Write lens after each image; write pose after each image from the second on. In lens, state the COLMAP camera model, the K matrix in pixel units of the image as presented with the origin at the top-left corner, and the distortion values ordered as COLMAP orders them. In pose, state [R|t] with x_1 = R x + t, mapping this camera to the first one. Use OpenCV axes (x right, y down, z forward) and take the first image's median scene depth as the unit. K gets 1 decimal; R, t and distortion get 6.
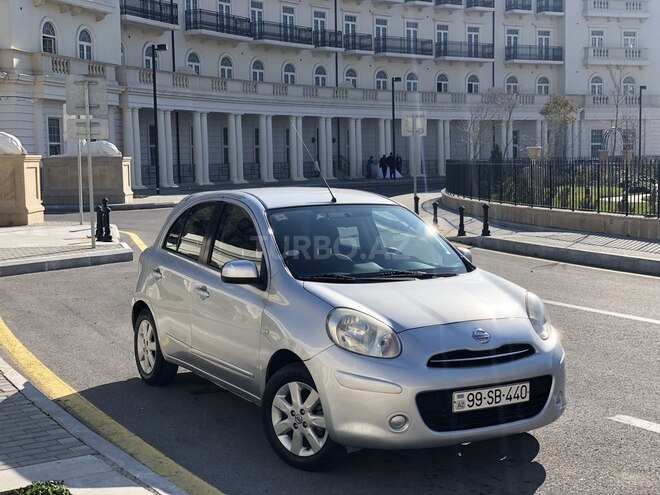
lens RADIAL K [[1023.3, 0, 329.9], [0, 1023.3, 244.5], [0, 0, 1]] dist [0.089201, 0.000000]
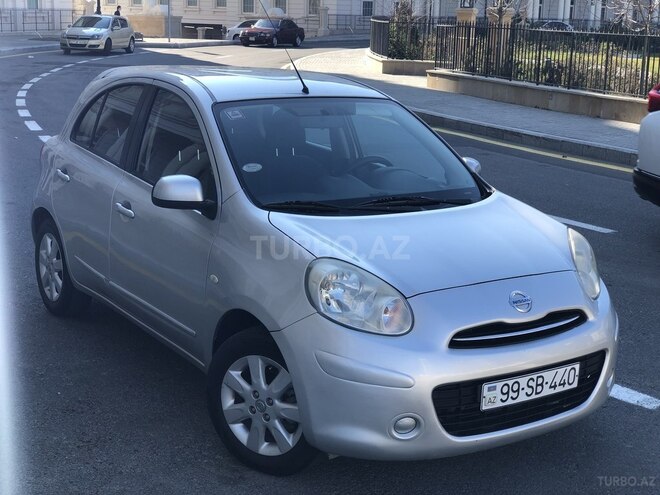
lens RADIAL K [[1023.3, 0, 328.3], [0, 1023.3, 248.9], [0, 0, 1]] dist [0.089201, 0.000000]
pose [[0.996722, 0.021521, 0.077988, -0.042294], [-0.032540, 0.989202, 0.142901, -0.044640], [-0.074070, -0.144971, 0.986660, 0.304556]]
